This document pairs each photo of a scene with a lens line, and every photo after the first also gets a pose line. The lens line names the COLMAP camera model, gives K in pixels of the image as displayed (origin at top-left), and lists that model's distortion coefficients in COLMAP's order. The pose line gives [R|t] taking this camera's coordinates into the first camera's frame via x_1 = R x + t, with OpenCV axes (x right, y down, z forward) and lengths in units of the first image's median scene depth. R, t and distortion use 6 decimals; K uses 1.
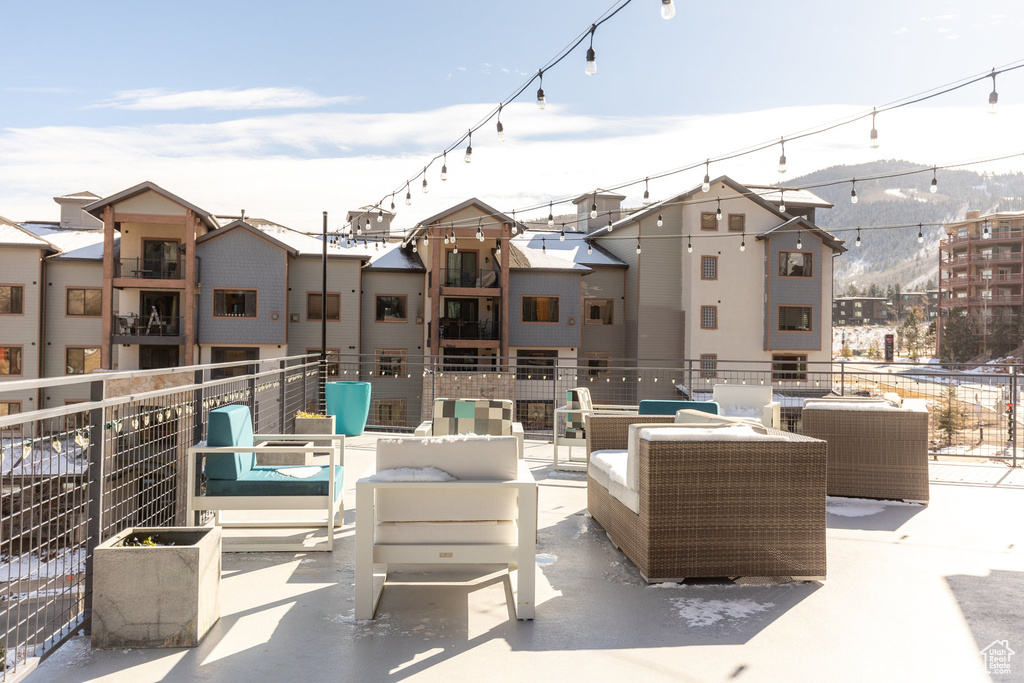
lens RADIAL K [[870.1, 0, 512.0], [0, 870.1, 341.5], [0, 0, 1]] dist [0.002424, 0.000939]
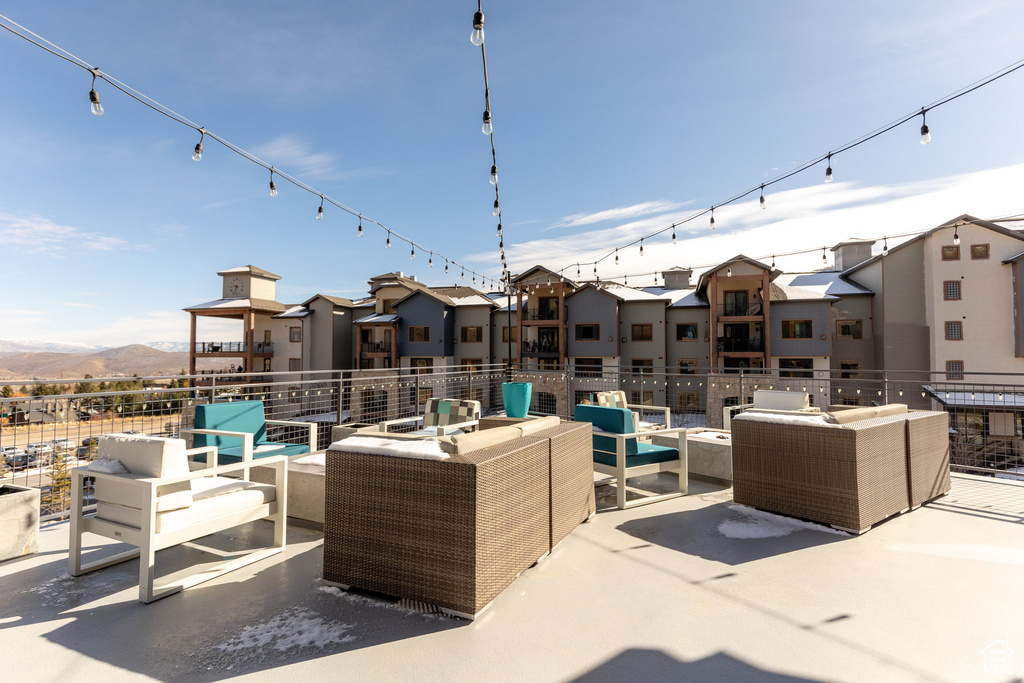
lens RADIAL K [[524.4, 0, 512.0], [0, 524.4, 341.5], [0, 0, 1]] dist [0.001819, 0.000417]
pose [[0.866028, -0.024883, -0.499376, 0.056154], [0.012757, 0.999535, -0.027682, 0.000152], [0.499833, 0.017603, 0.865943, 0.045411]]
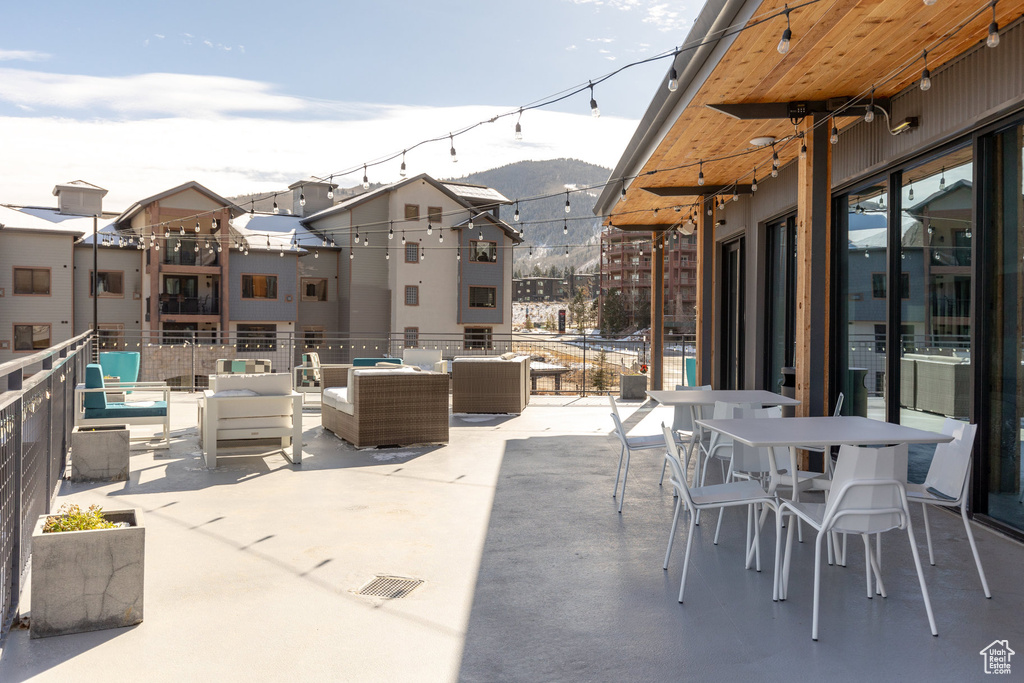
lens RADIAL K [[812.6, 0, 512.0], [0, 812.6, 341.5], [0, 0, 1]] dist [0.008372, -0.001990]
pose [[0.942503, -0.010386, 0.334035, -0.010082], [-0.000463, 0.999475, 0.032382, -0.001596], [-0.334196, -0.030674, 0.942004, -0.065926]]
